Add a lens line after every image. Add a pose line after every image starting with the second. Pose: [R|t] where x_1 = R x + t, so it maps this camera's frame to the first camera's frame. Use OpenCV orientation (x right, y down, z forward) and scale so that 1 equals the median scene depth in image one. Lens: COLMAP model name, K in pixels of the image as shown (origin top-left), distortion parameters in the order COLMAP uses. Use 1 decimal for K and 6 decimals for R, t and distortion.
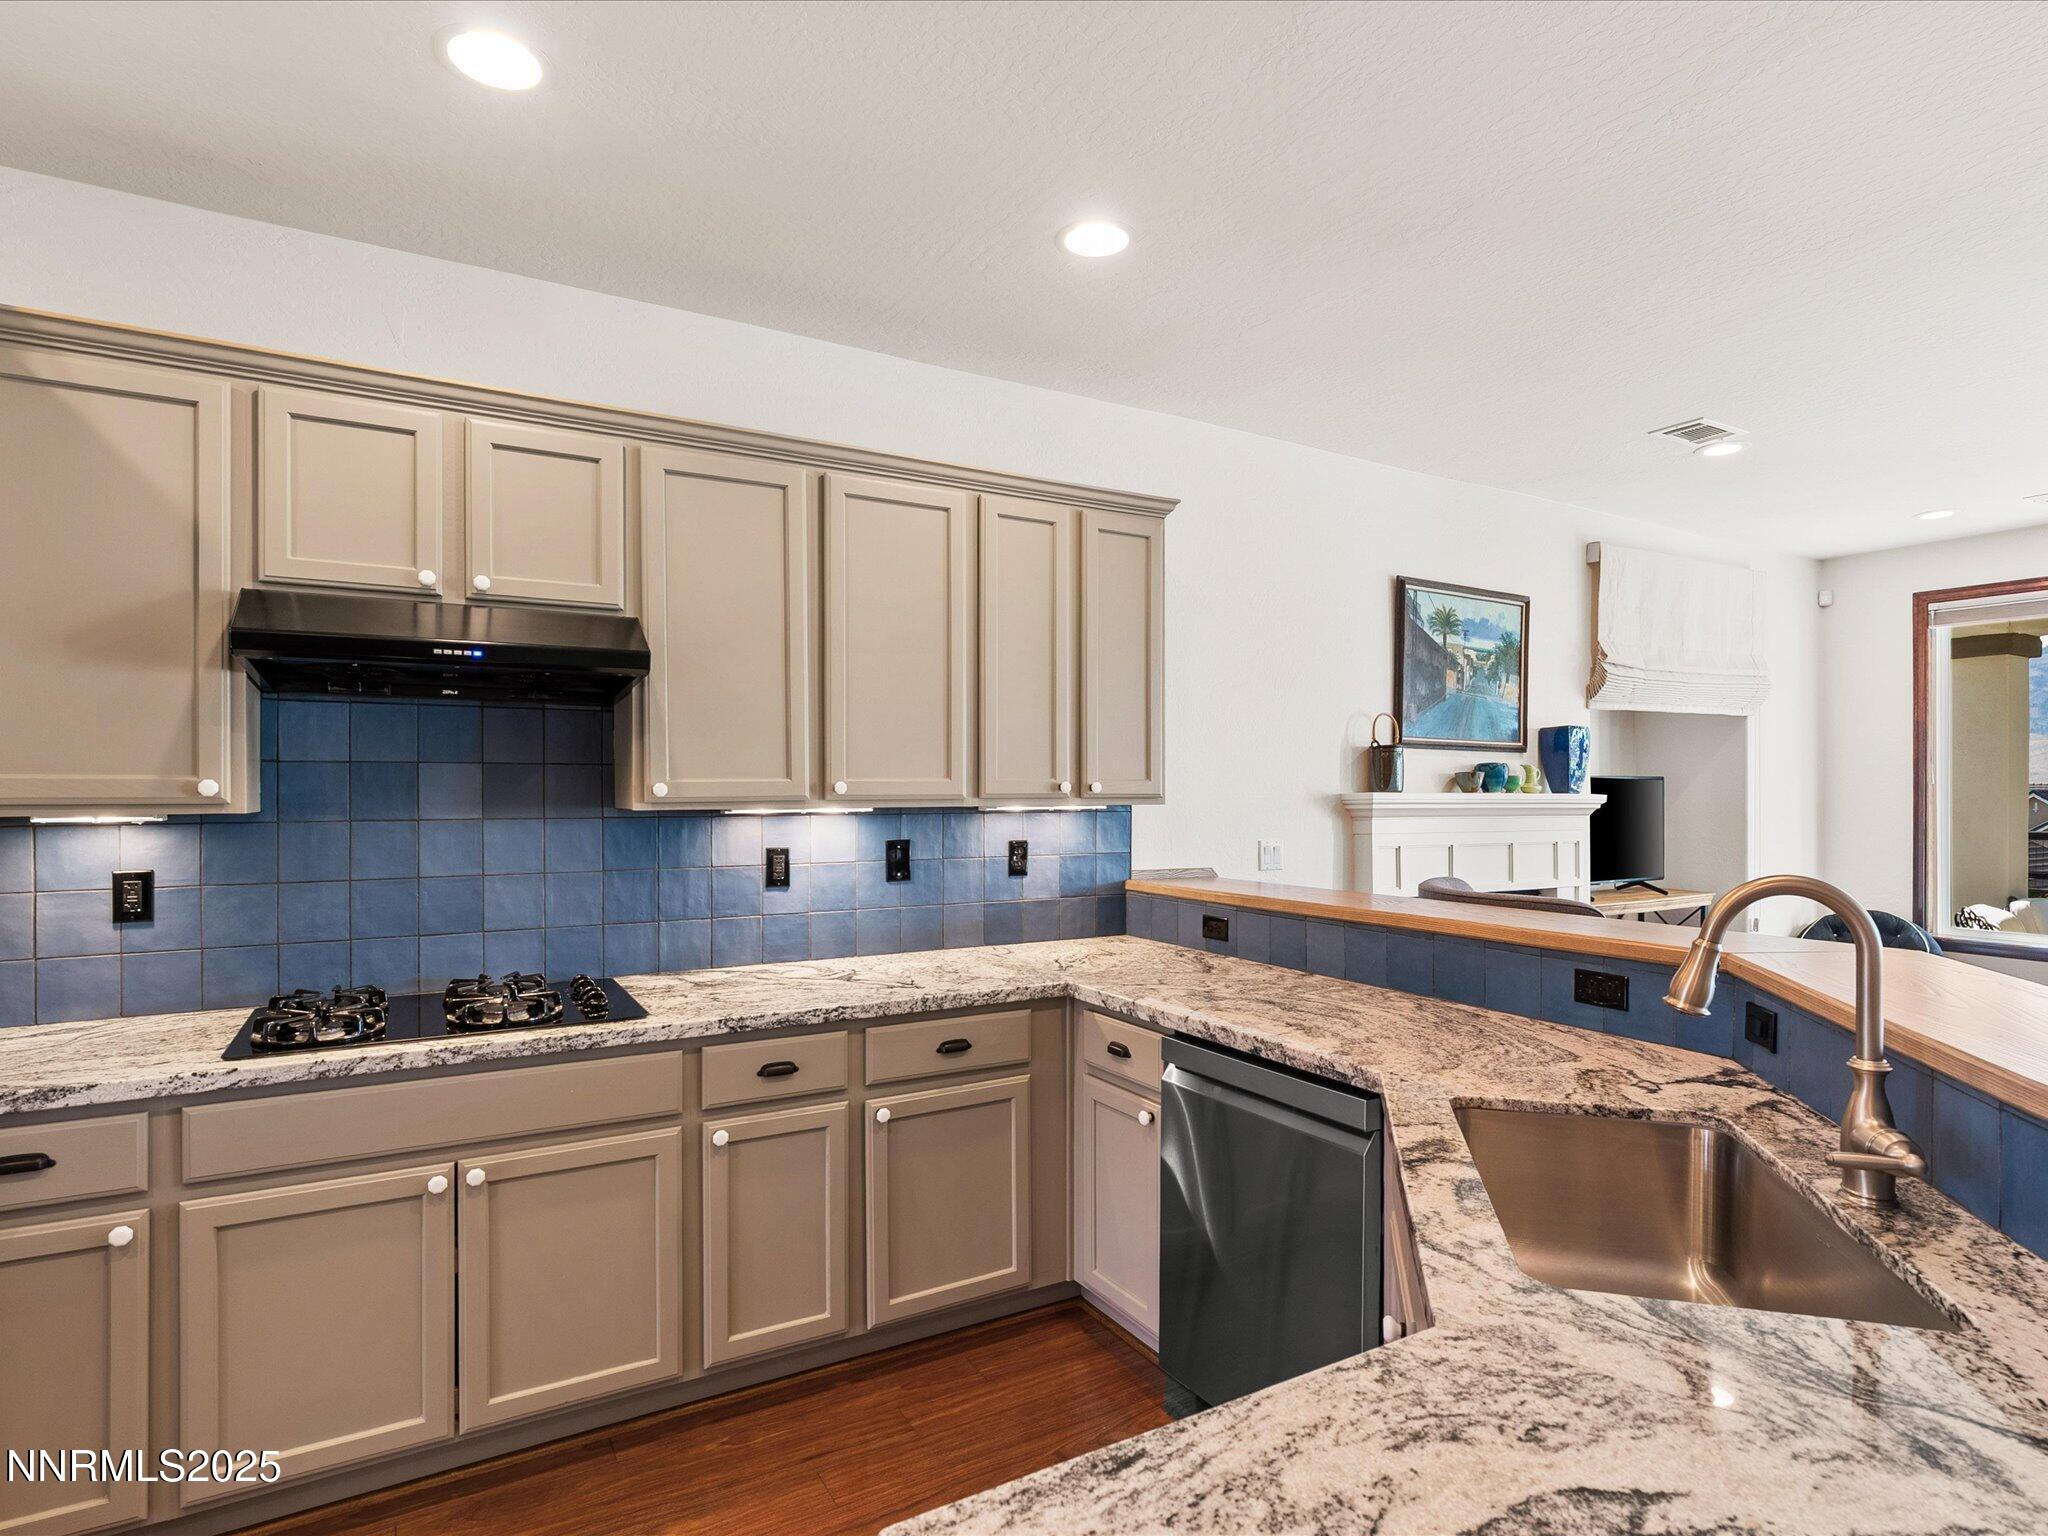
lens RADIAL K [[1066.3, 0, 1029.6], [0, 1066.3, 772.9], [0, 0, 1]] dist [-0.000826, 0.003588]
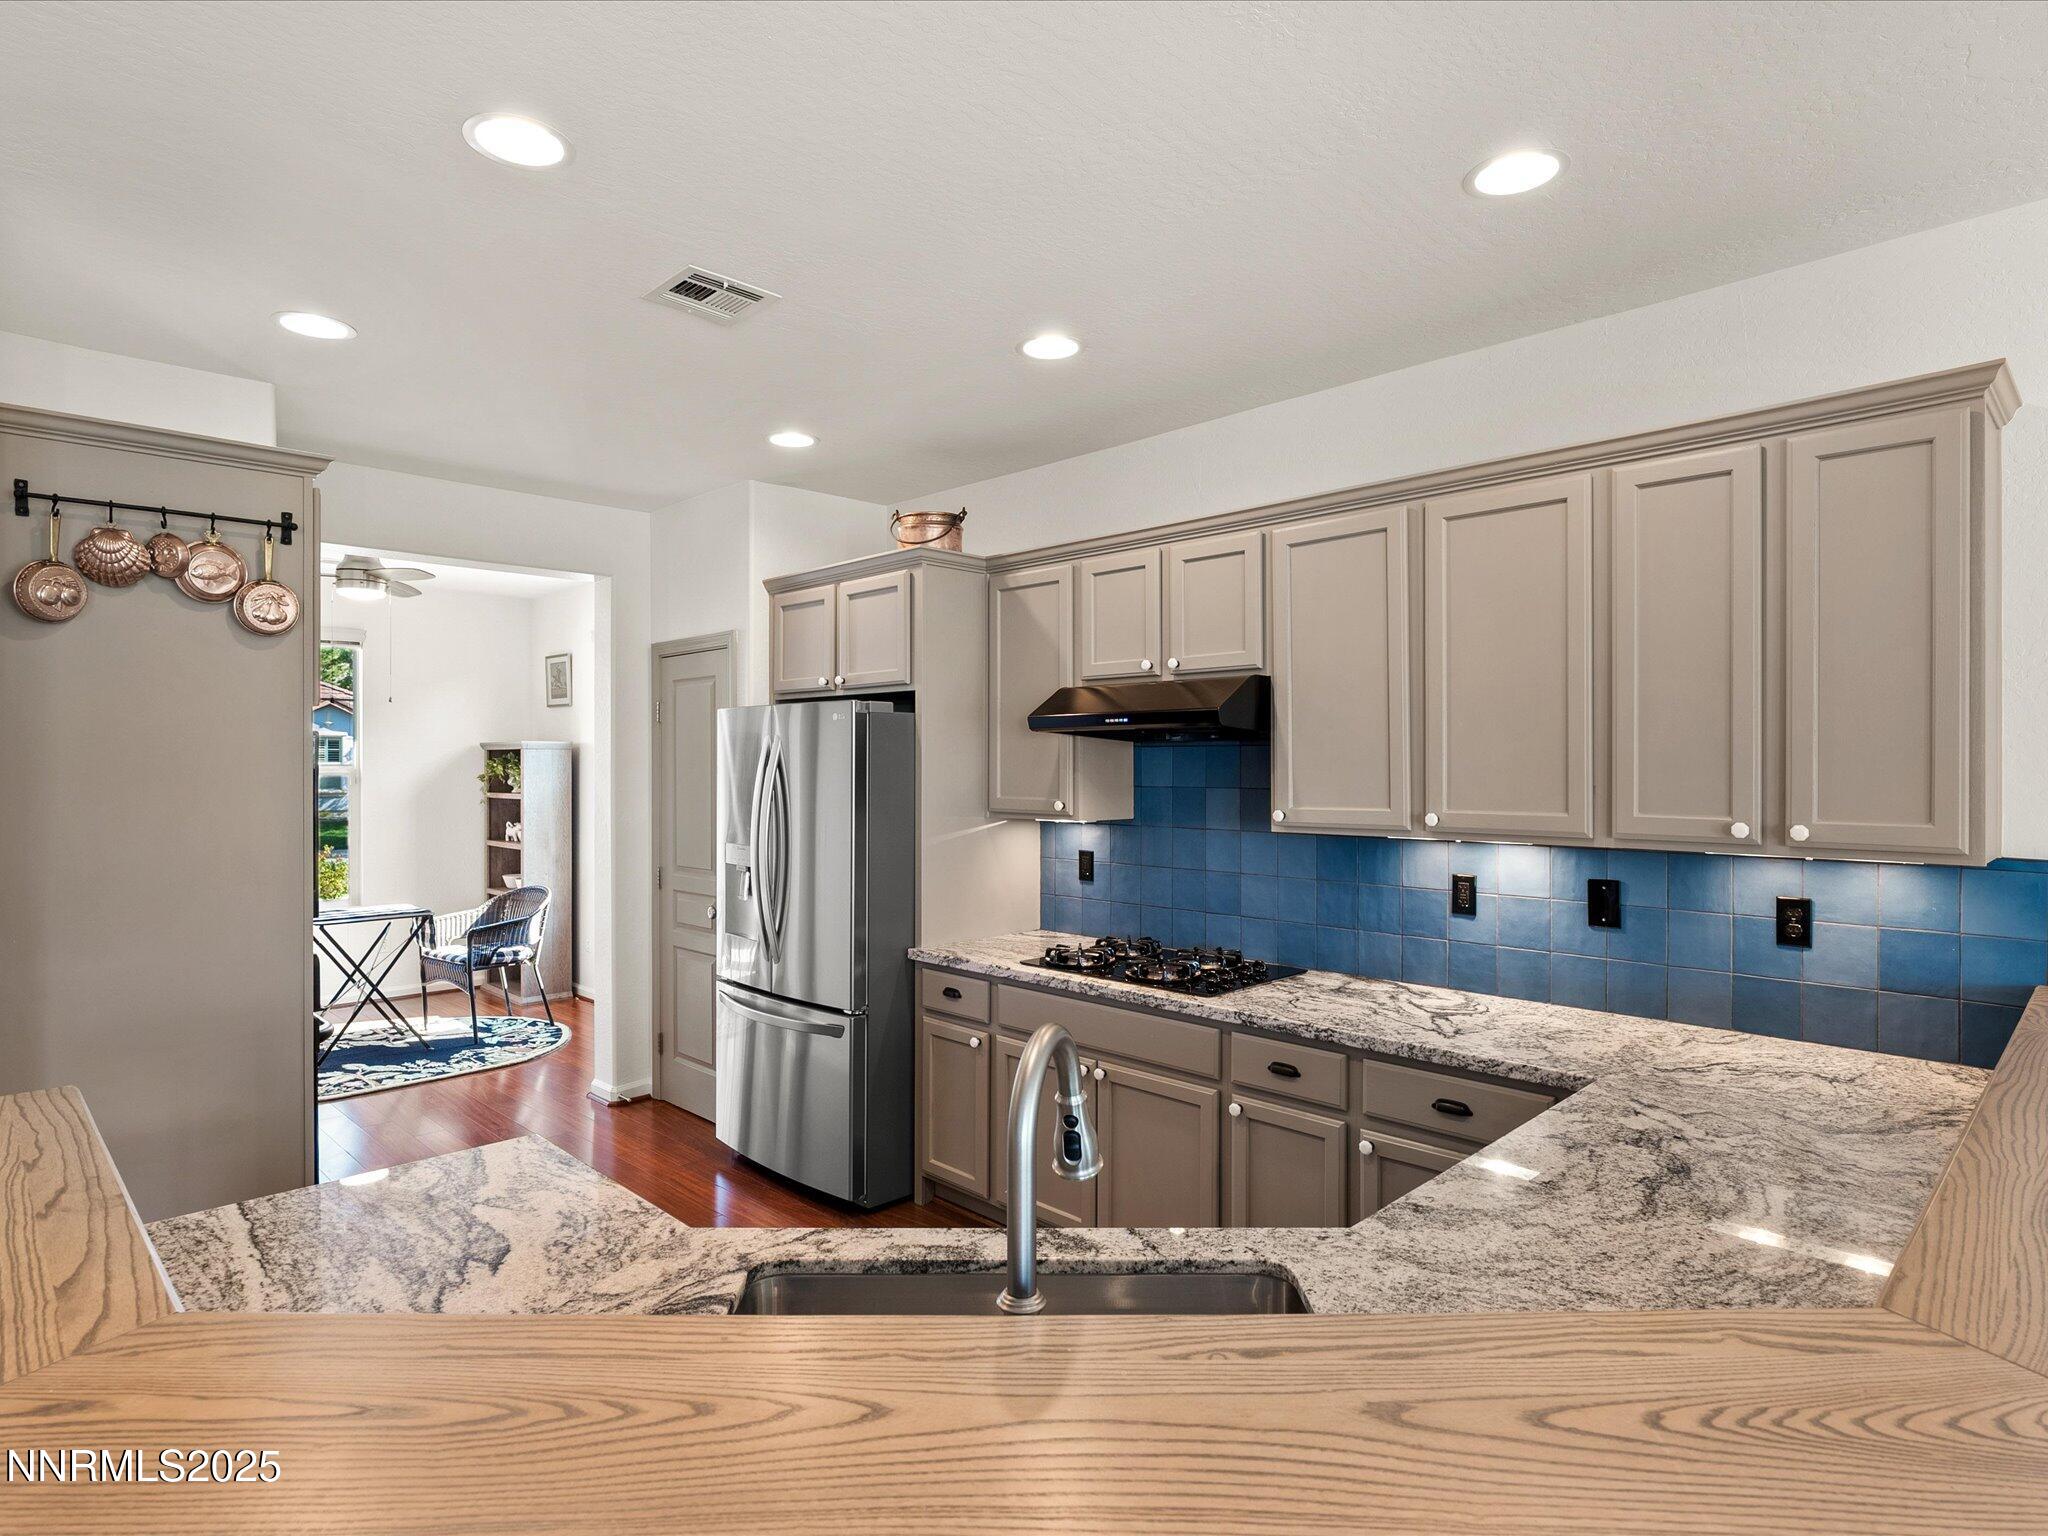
lens RADIAL K [[1066.3, 0, 1033.6], [0, 1066.3, 766.6], [0, 0, 1]] dist [-0.000826, 0.003588]
pose [[0.294144, 0.001660, -0.955760, 0.567191], [0.011812, 0.999916, 0.005372, -0.039145], [0.955688, -0.012869, 0.294099, 0.307798]]
